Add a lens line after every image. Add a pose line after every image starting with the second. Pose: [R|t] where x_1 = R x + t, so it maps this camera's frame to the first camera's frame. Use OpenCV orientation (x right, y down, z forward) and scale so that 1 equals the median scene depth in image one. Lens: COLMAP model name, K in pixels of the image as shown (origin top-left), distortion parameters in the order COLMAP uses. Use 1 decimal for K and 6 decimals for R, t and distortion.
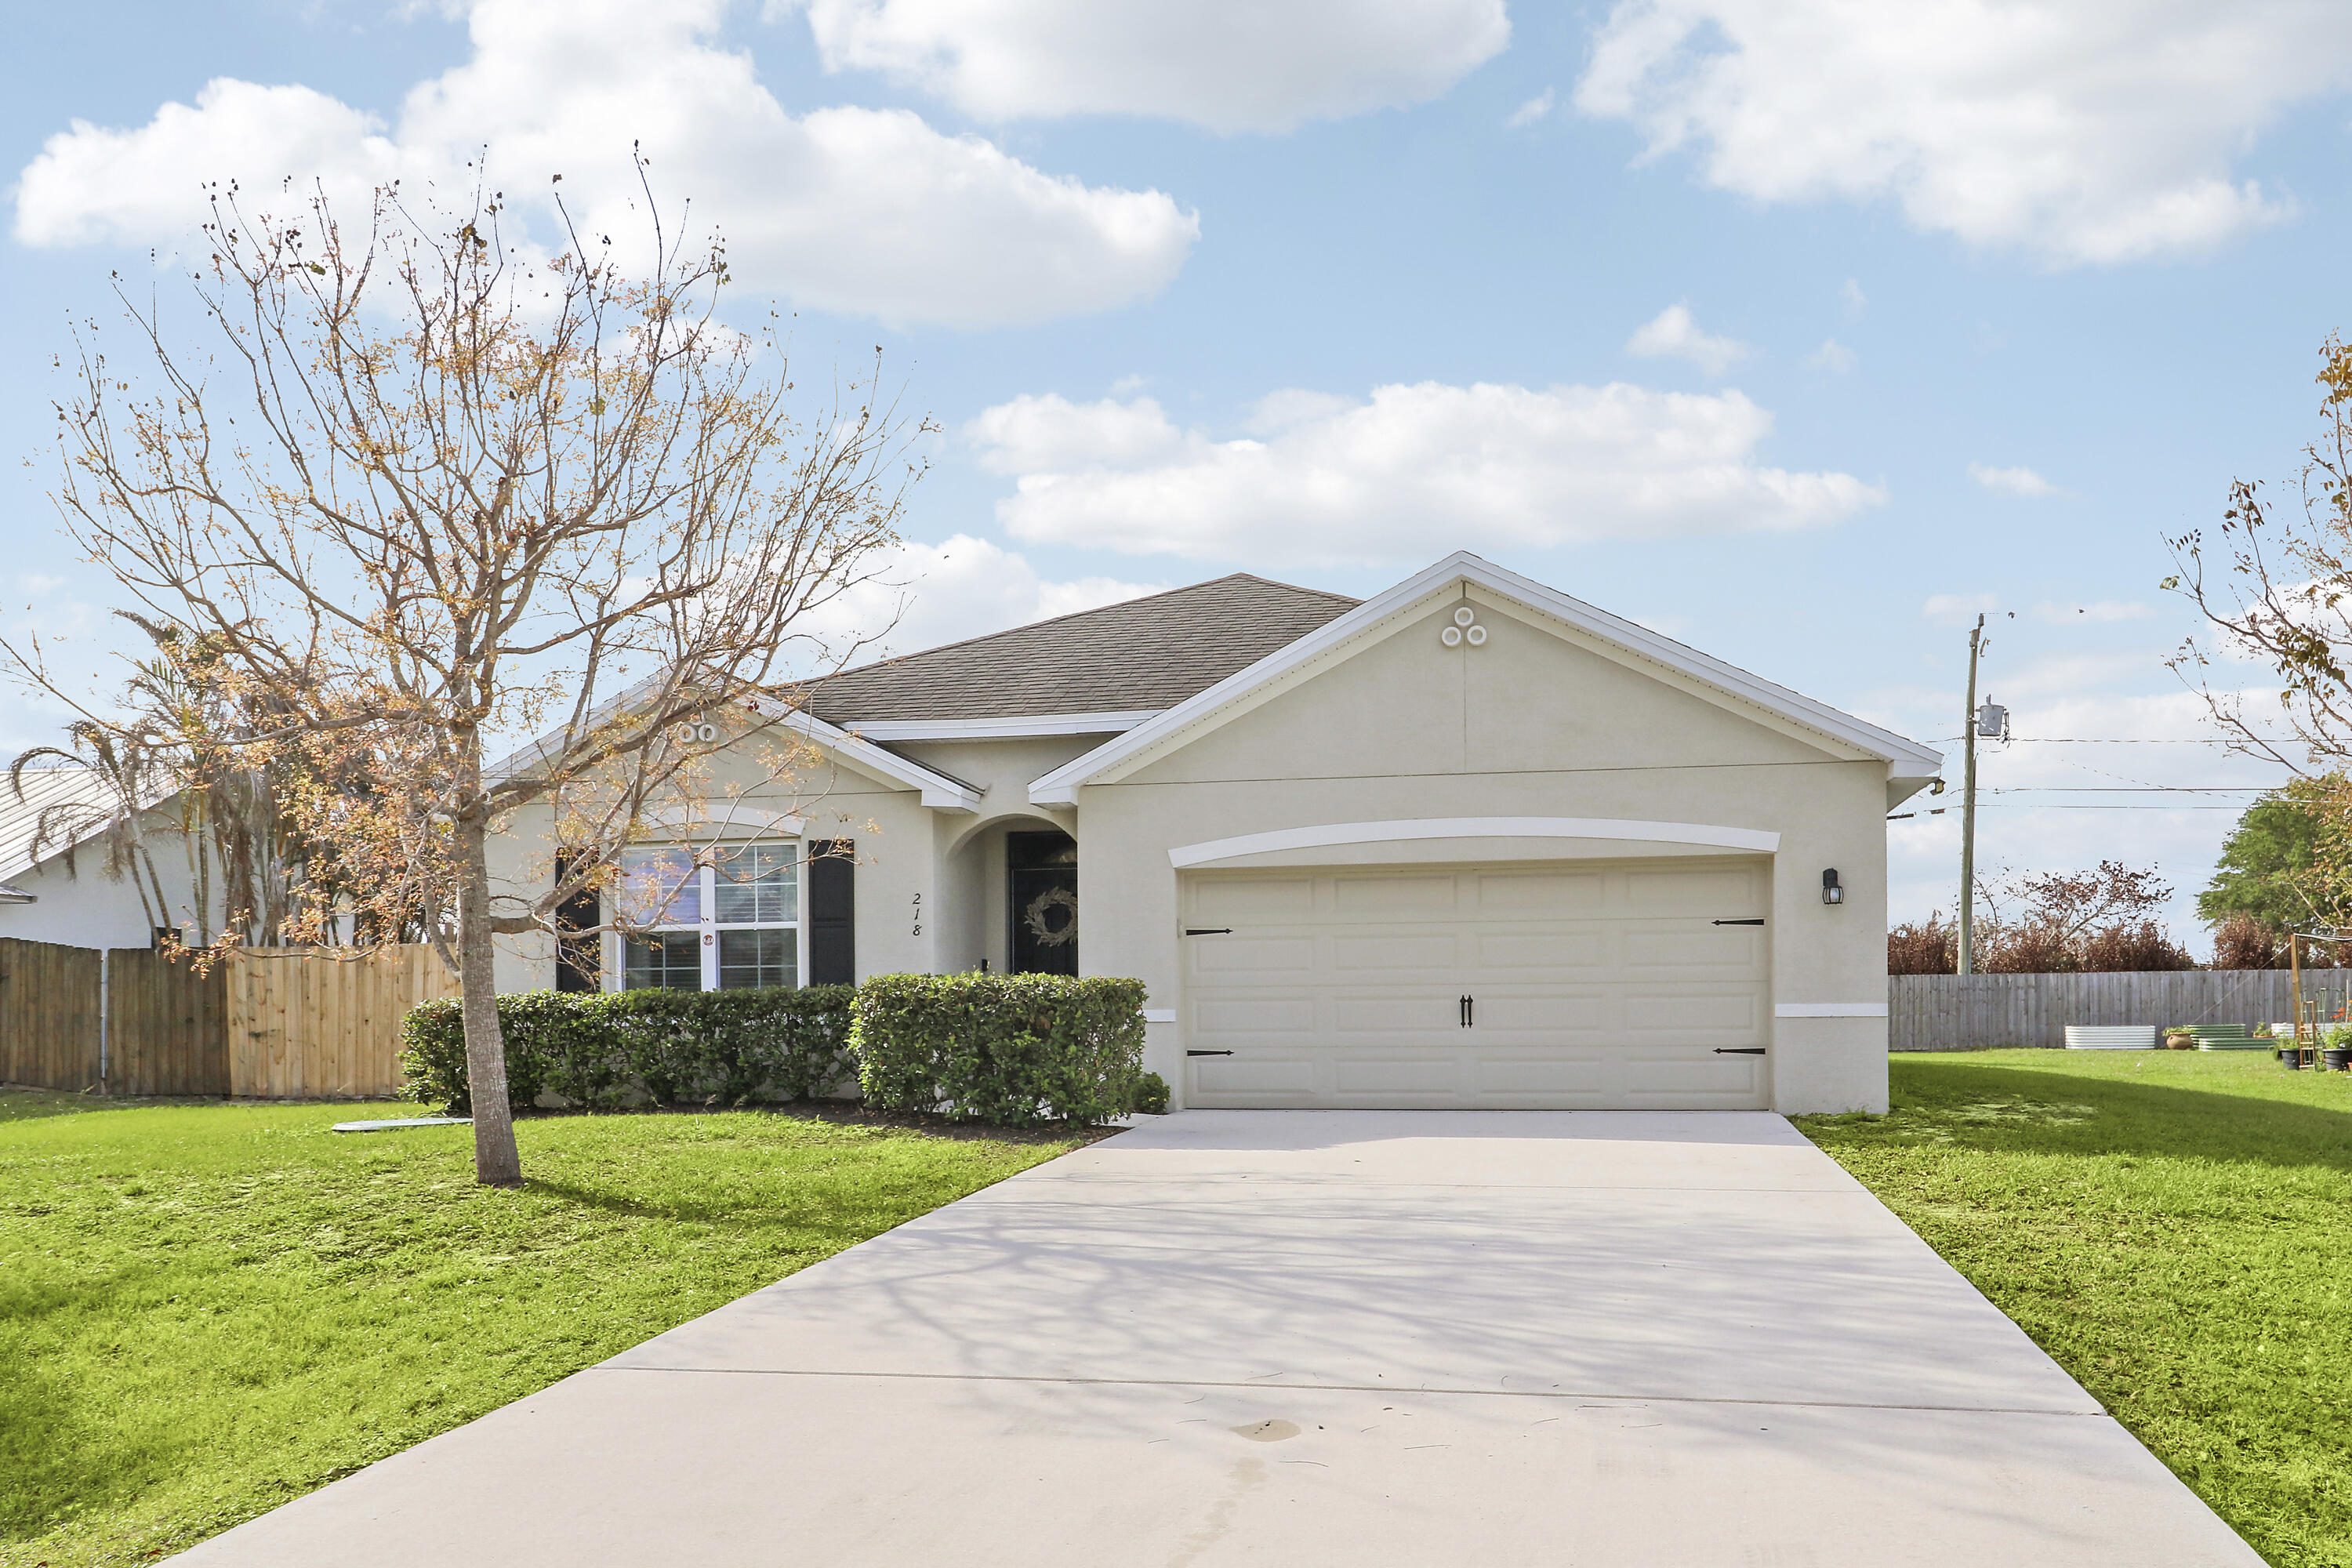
lens RADIAL K [[1732.4, 0, 1175.6], [0, 1732.4, 805.6], [0, 0, 1]] dist [0.013853, 0.004296]
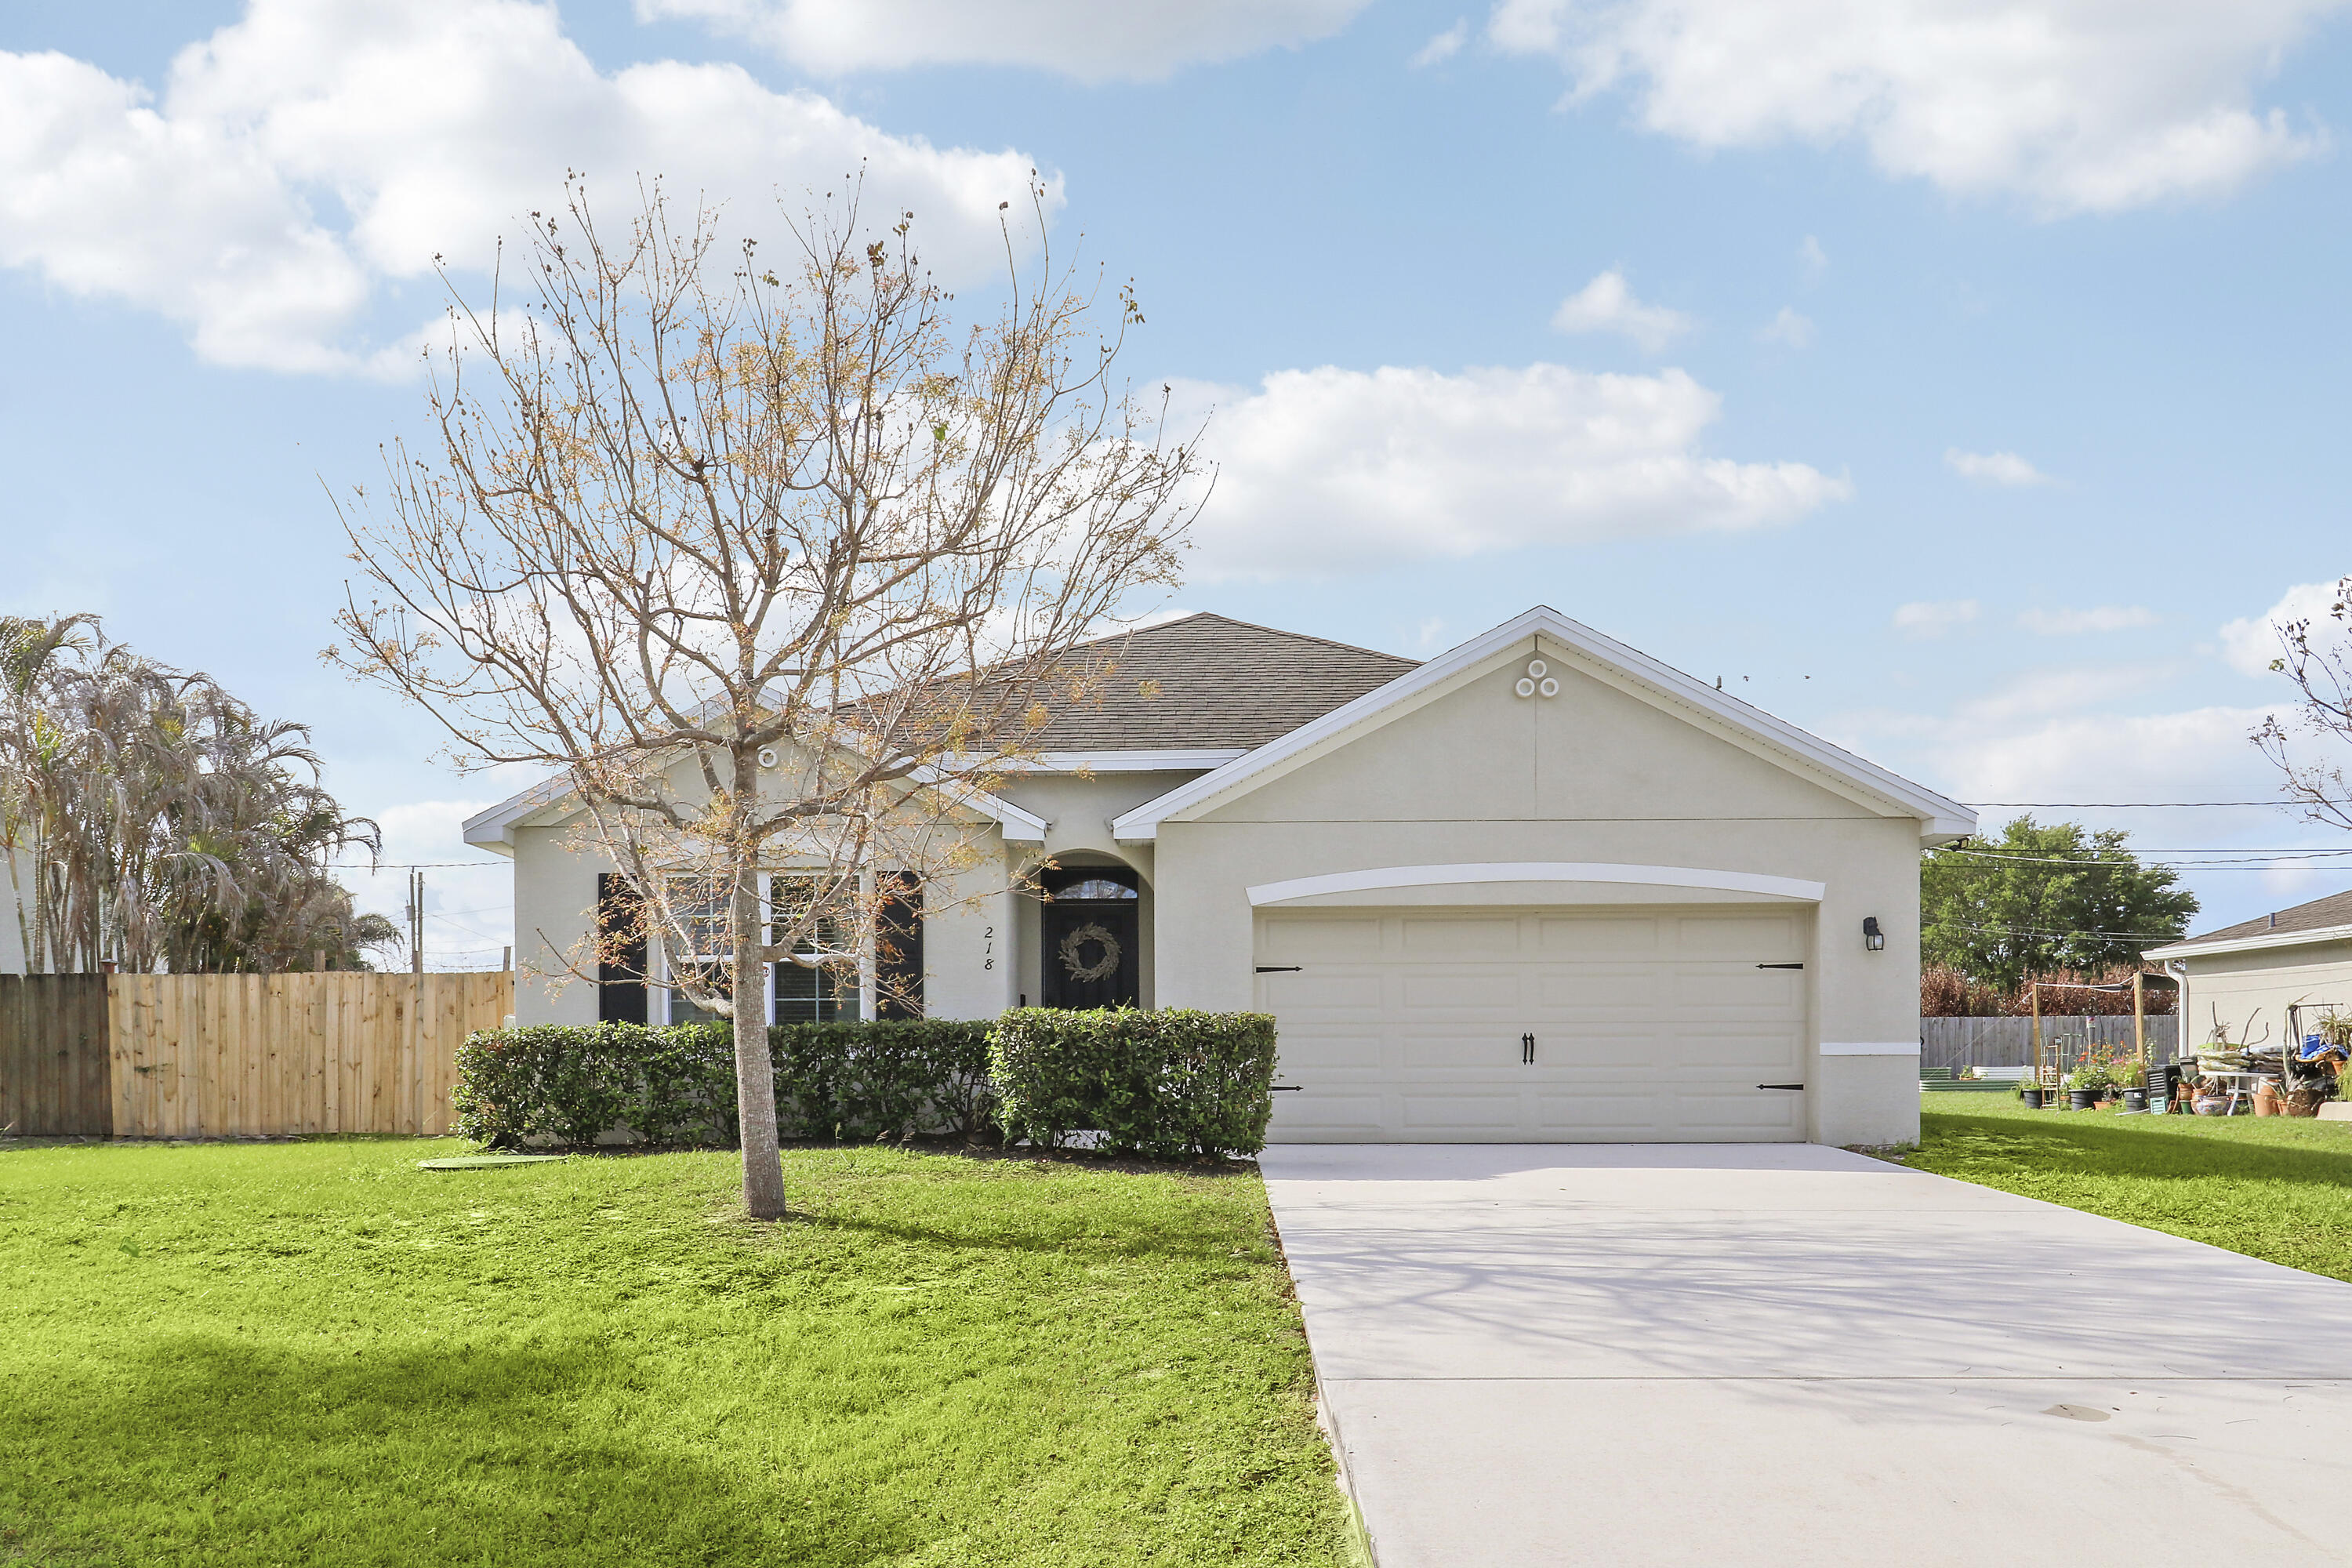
lens RADIAL K [[1755.2, 0, 1176.0], [0, 1755.2, 784.0], [0, 0, 1]] dist [-0.004109, 0.004795]
pose [[0.988621, 0.026804, 0.148020, -0.201230], [-0.021716, 0.999120, -0.035889, 0.002718], [-0.148852, 0.032266, 0.988333, -0.011627]]
